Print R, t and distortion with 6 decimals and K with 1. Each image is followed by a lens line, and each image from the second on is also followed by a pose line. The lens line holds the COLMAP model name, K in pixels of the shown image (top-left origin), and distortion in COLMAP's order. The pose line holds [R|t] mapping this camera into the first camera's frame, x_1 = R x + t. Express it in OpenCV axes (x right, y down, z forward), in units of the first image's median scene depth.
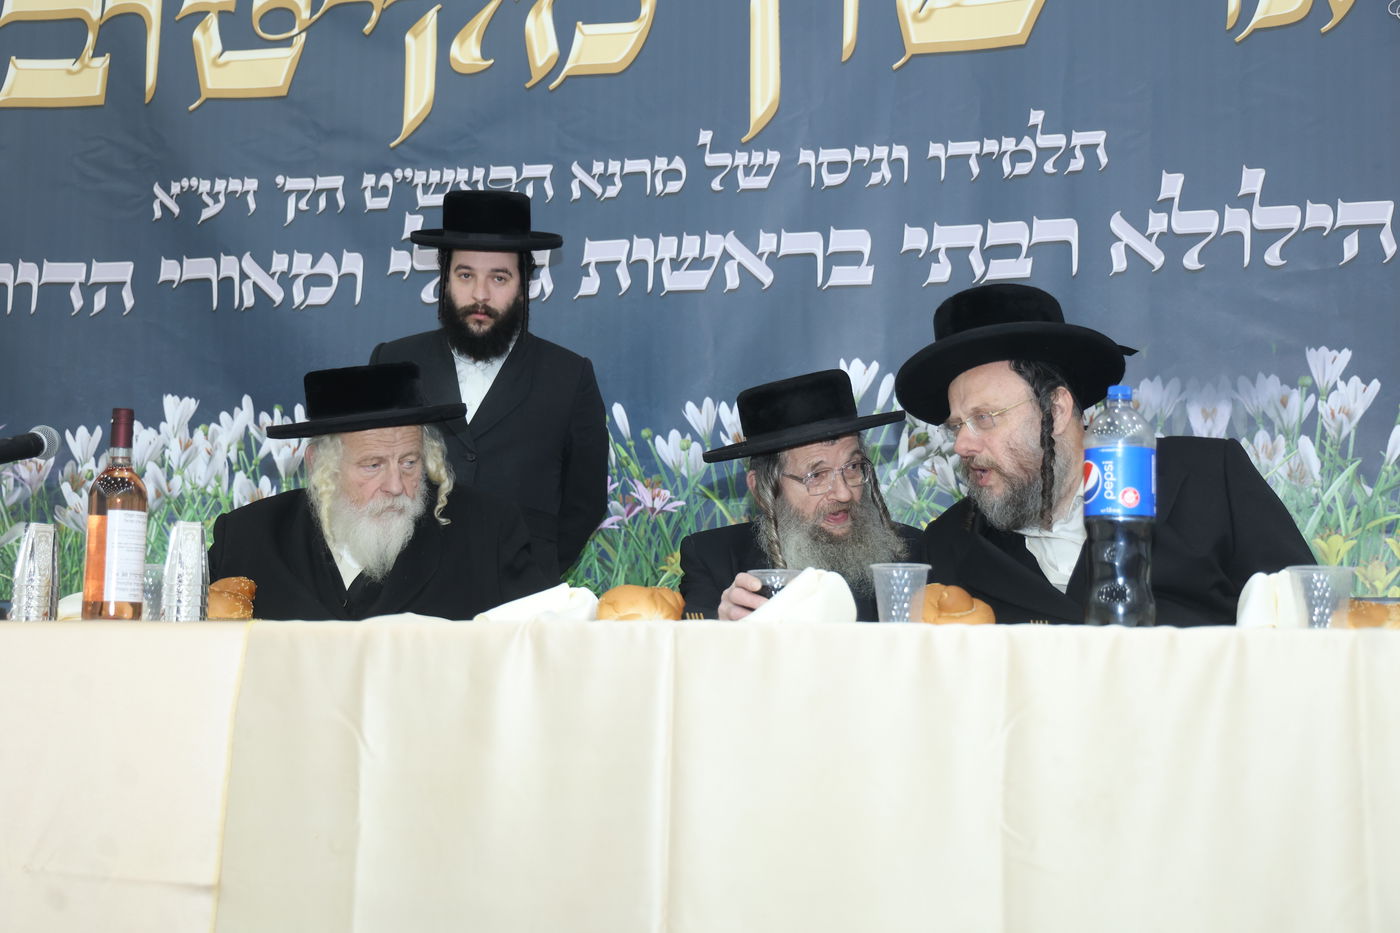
lens RADIAL K [[2142.3, 0, 715.5], [0, 2142.3, 439.7], [0, 0, 1]] dist [0.225220, 0.000000]
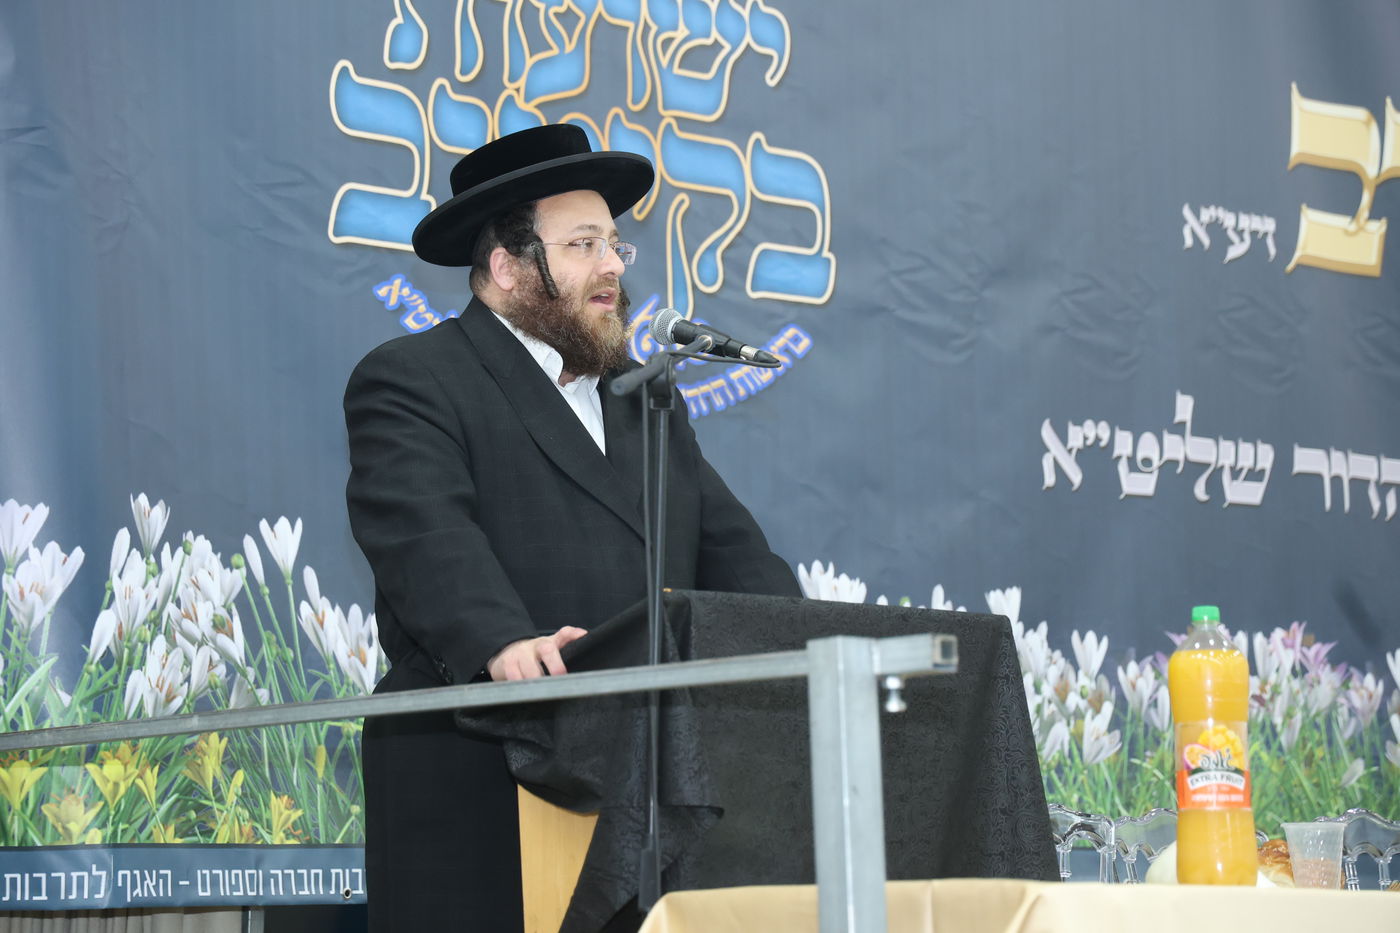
lens RADIAL K [[3301.8, 0, 655.3], [0, 3301.8, 494.8], [0, 0, 1]] dist [0.283403, 0.000000]
pose [[0.649364, 0.090904, 0.755025, -0.316964], [-0.068306, 0.995789, -0.061145, 0.007264], [-0.757404, -0.011867, 0.652839, 0.084483]]
